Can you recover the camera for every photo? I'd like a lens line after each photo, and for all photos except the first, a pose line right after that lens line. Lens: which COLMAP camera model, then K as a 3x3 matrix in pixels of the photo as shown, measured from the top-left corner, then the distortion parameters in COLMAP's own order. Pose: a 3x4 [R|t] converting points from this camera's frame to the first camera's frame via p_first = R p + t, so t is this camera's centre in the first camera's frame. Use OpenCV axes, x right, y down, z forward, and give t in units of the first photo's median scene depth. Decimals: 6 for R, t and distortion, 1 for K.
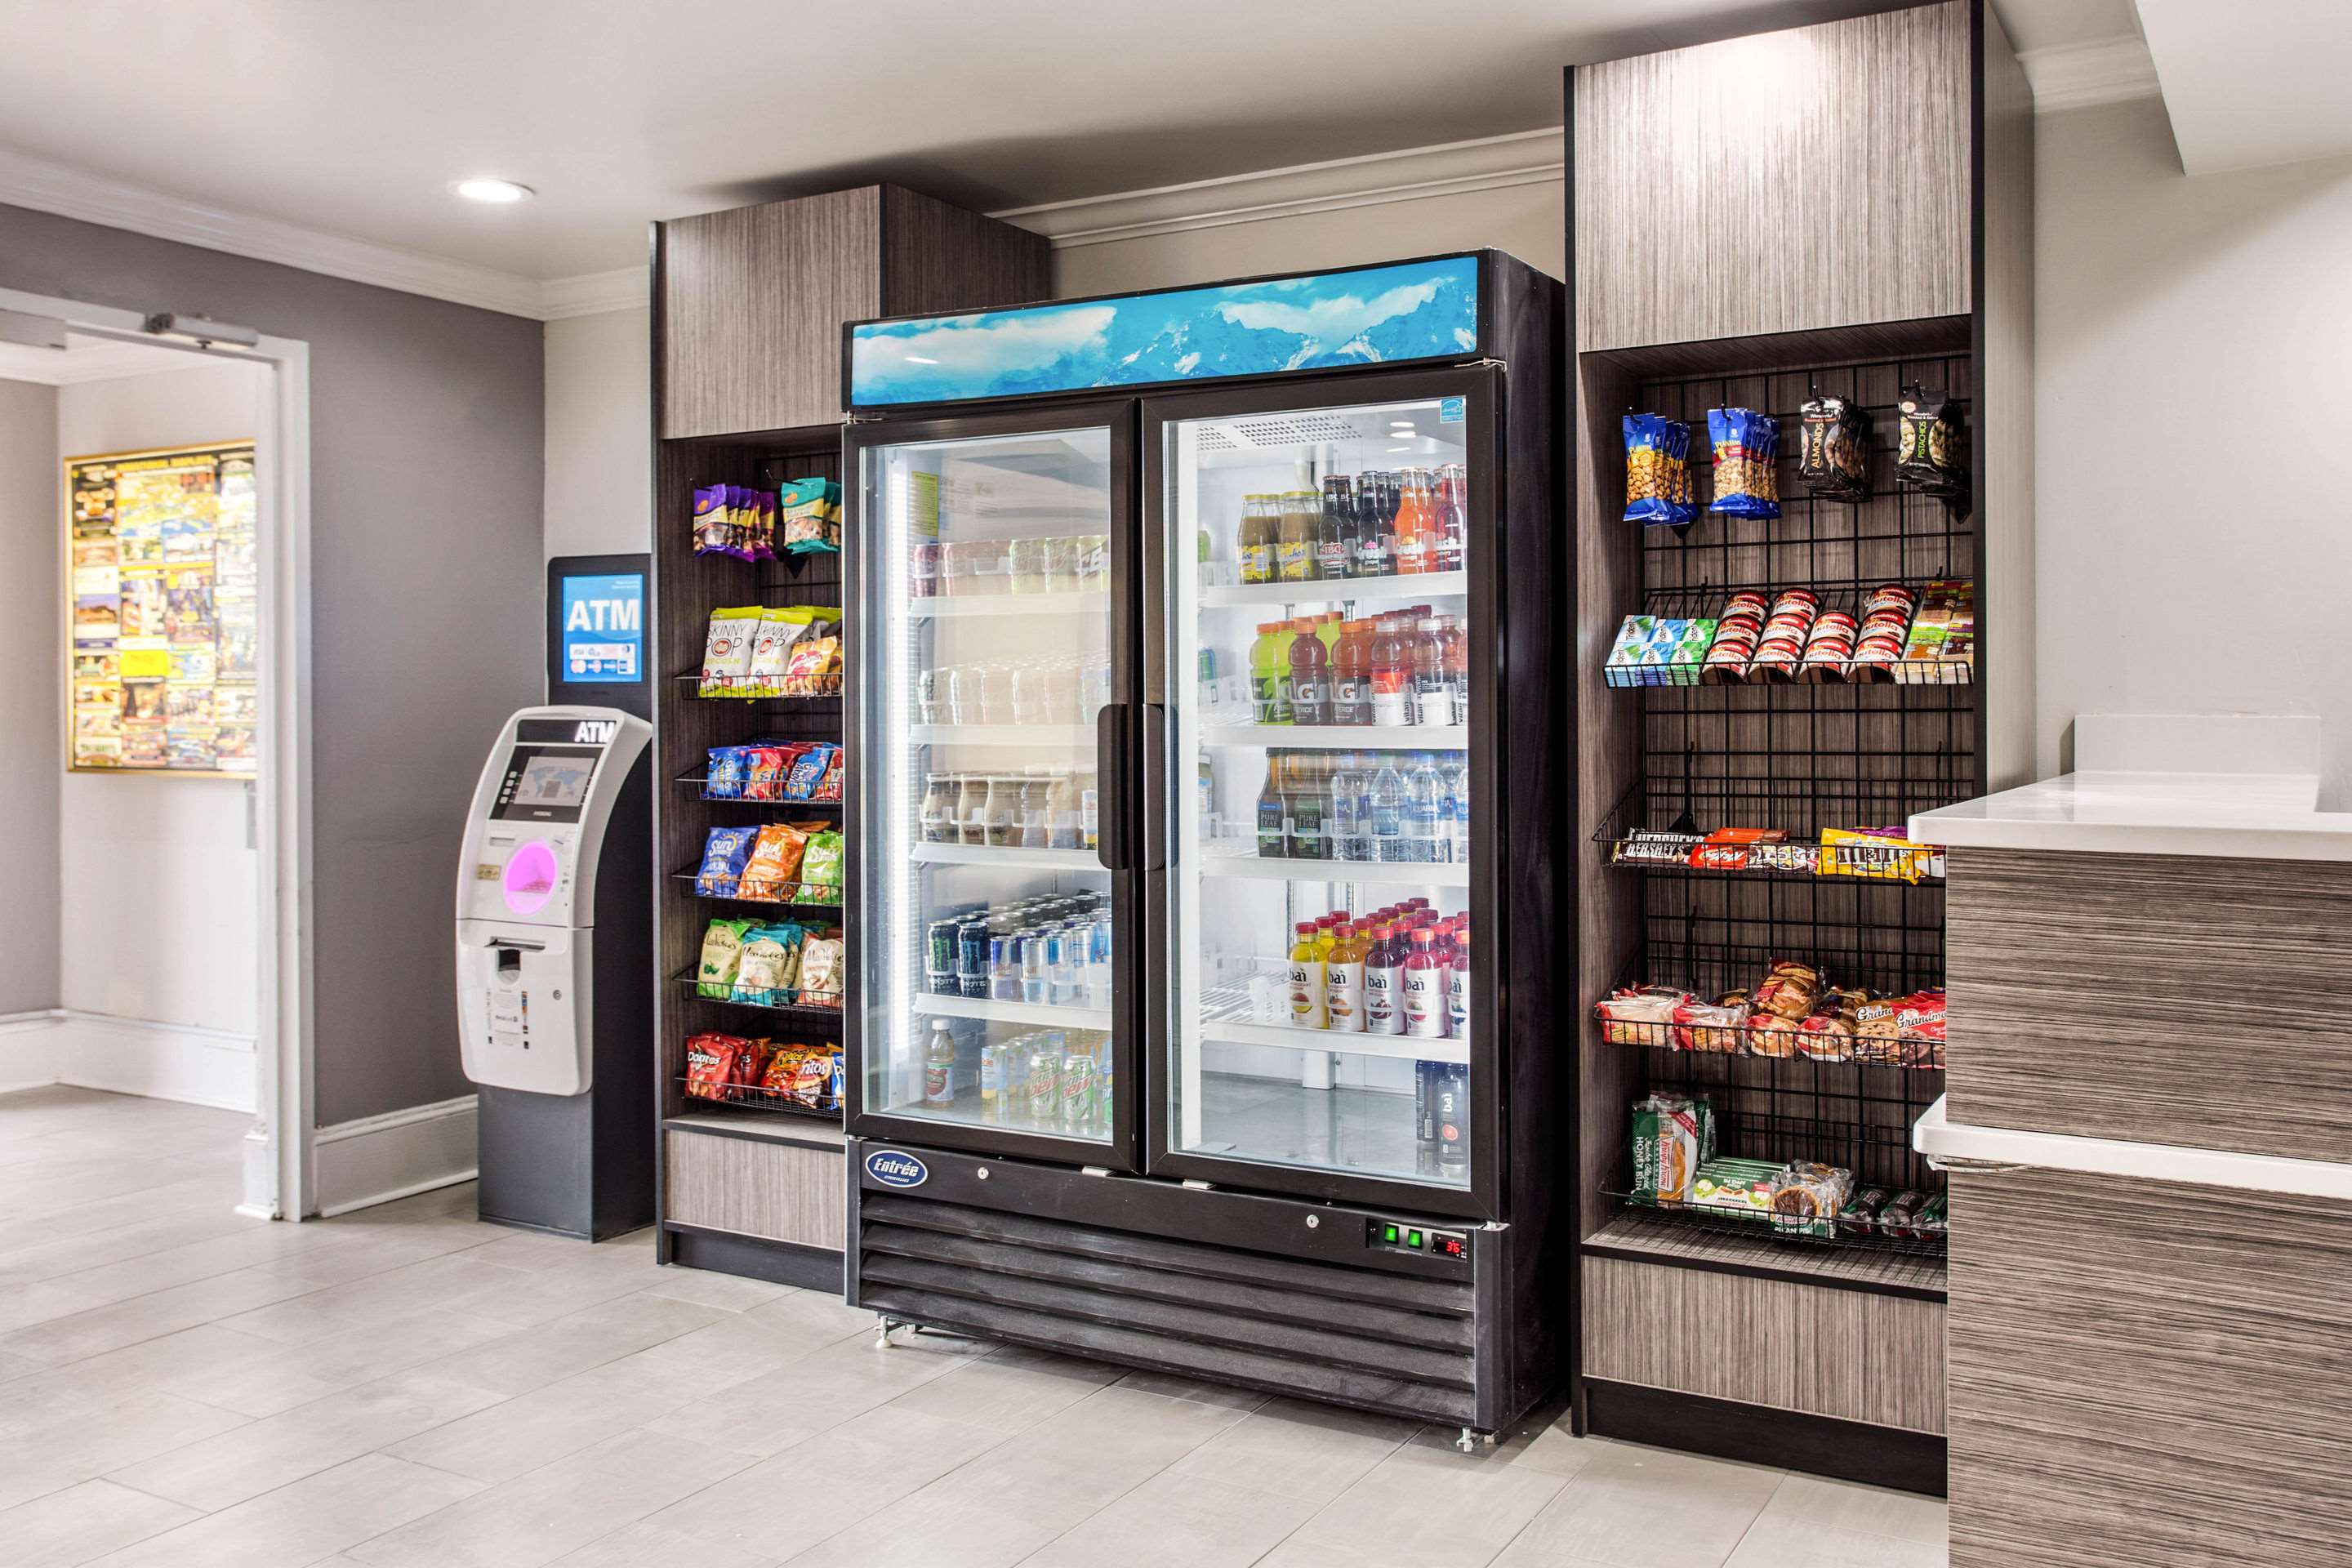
lens RADIAL K [[1942.3, 0, 1175.2], [0, 1942.3, 775.5], [0, 0, 1]] dist [0.008130, 0.009777]
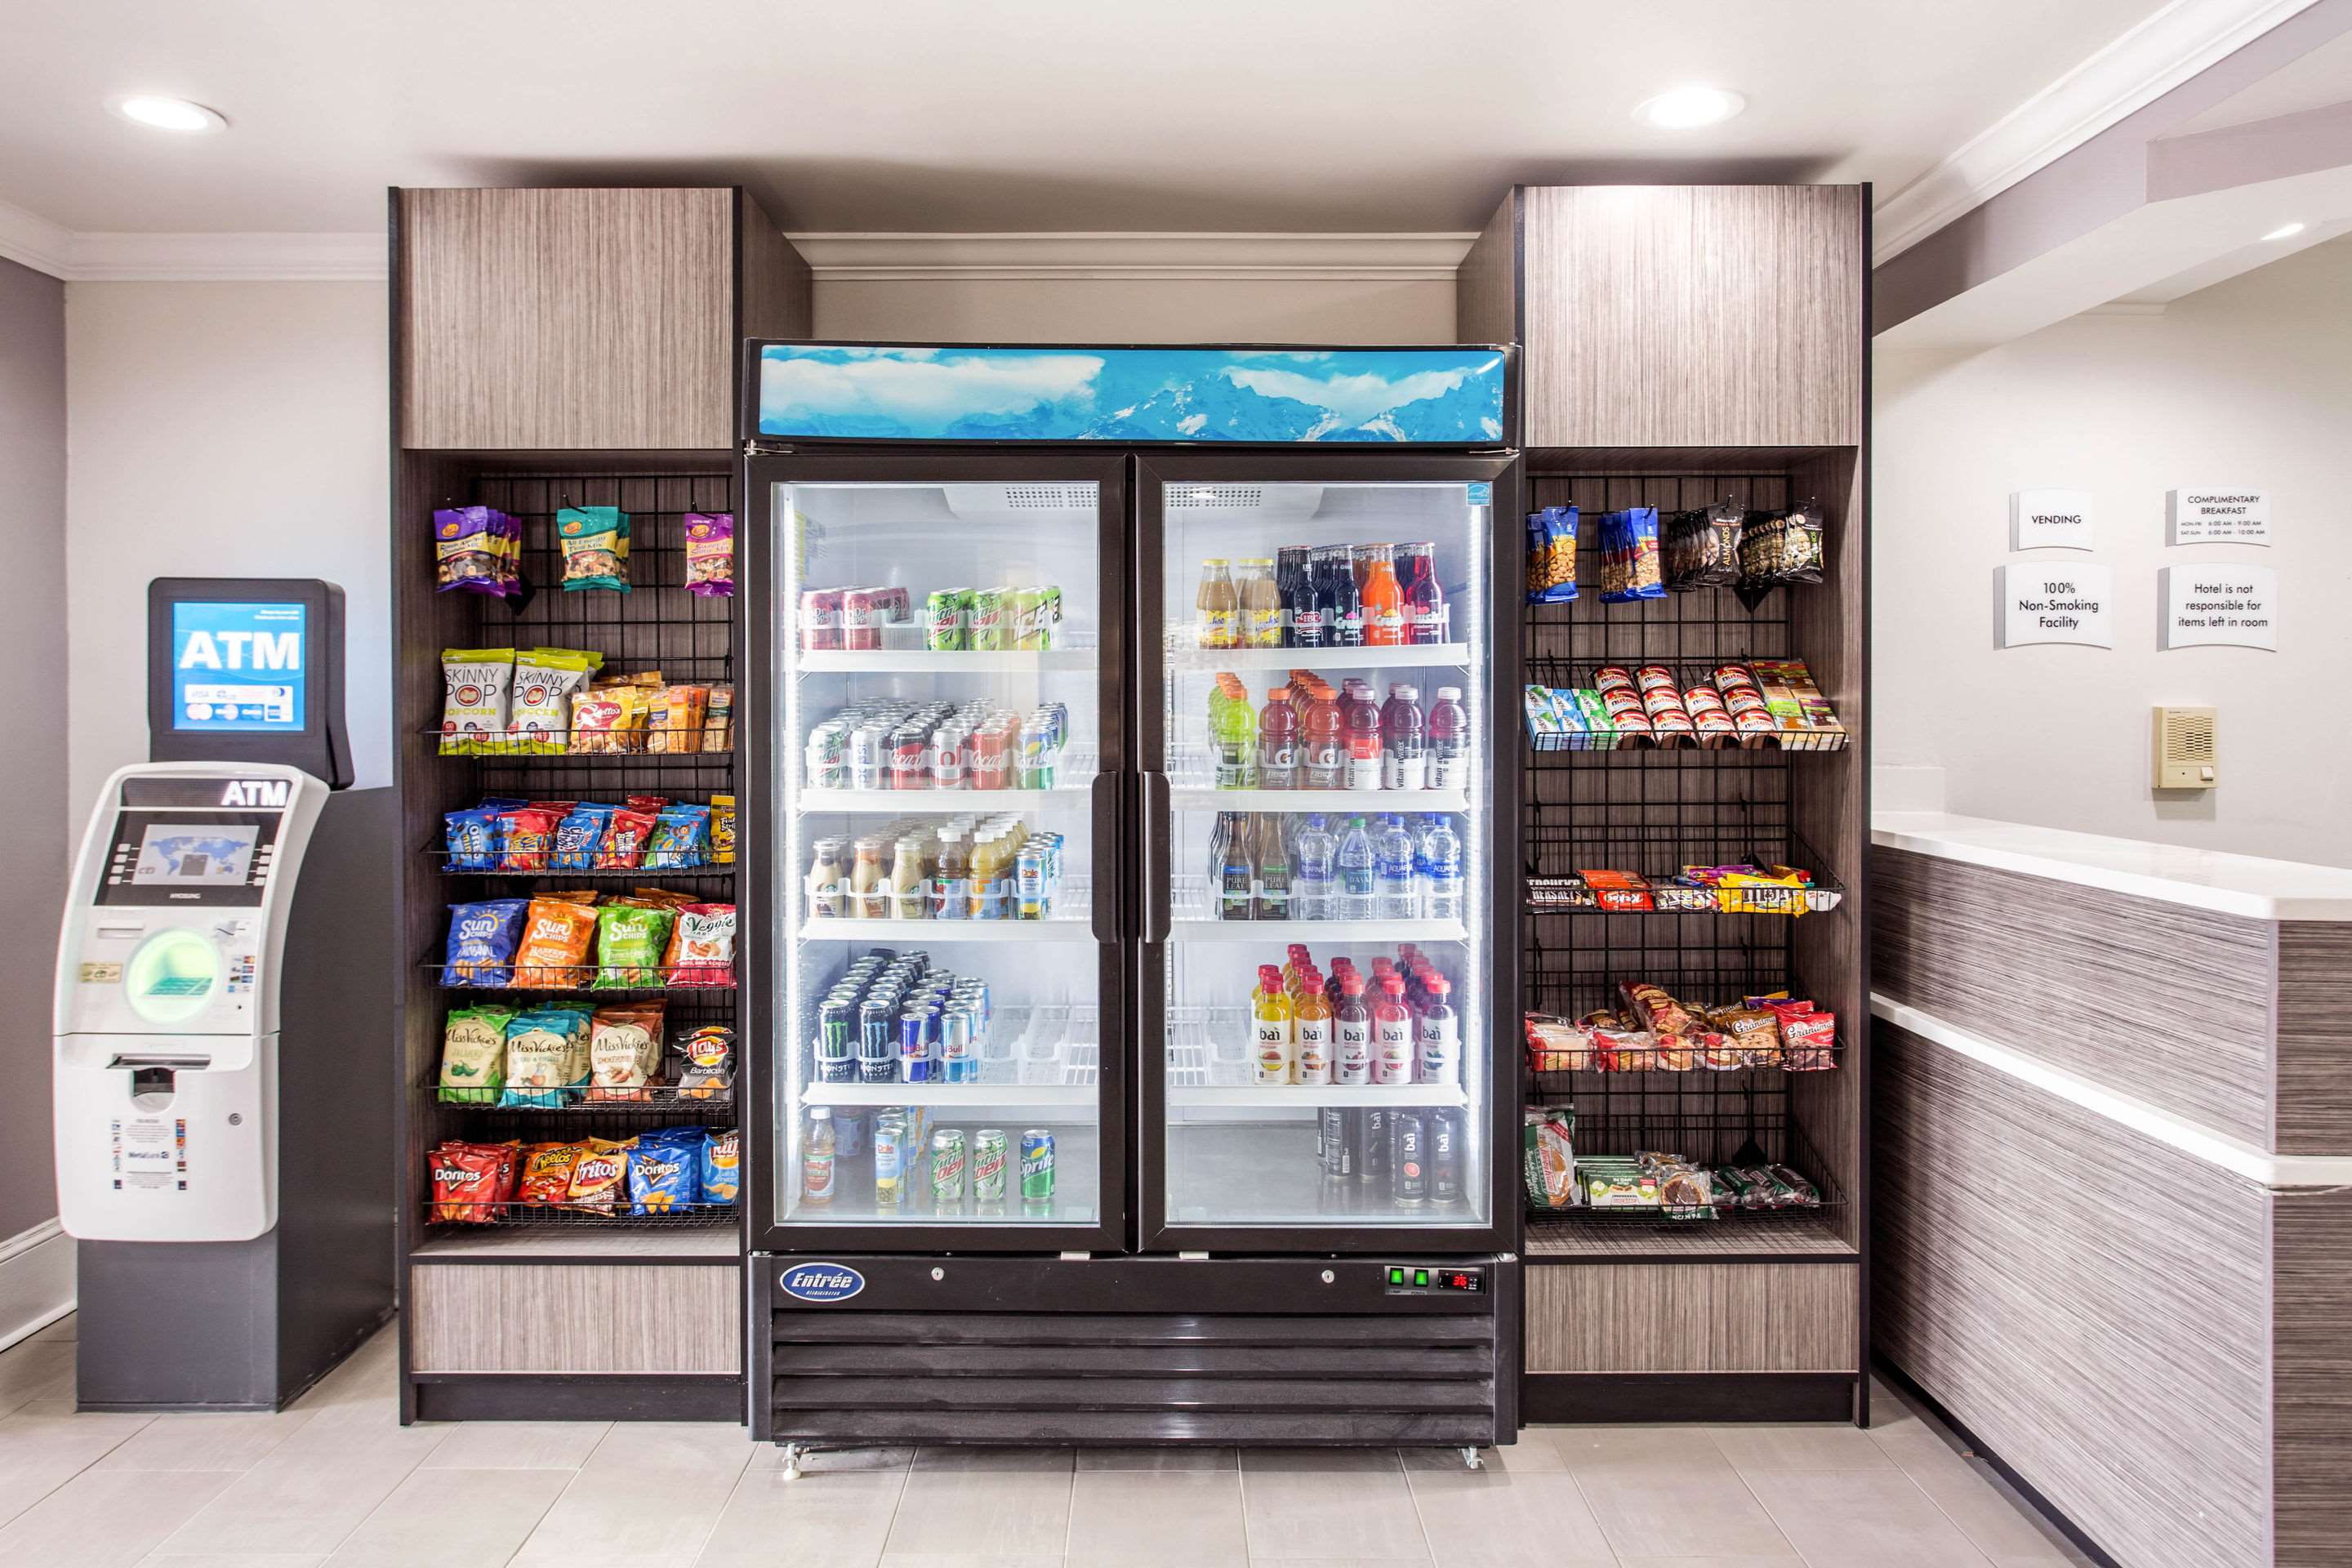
lens RADIAL K [[1629.6, 0, 1185.5], [0, 1629.6, 780.0], [0, 0, 1]] dist [-0.013035, 0.028375]
pose [[0.874366, -0.017812, 0.484940, -0.387270], [0.014355, 0.999838, 0.010842, -0.040320], [-0.485054, -0.002519, 0.874480, 0.273924]]
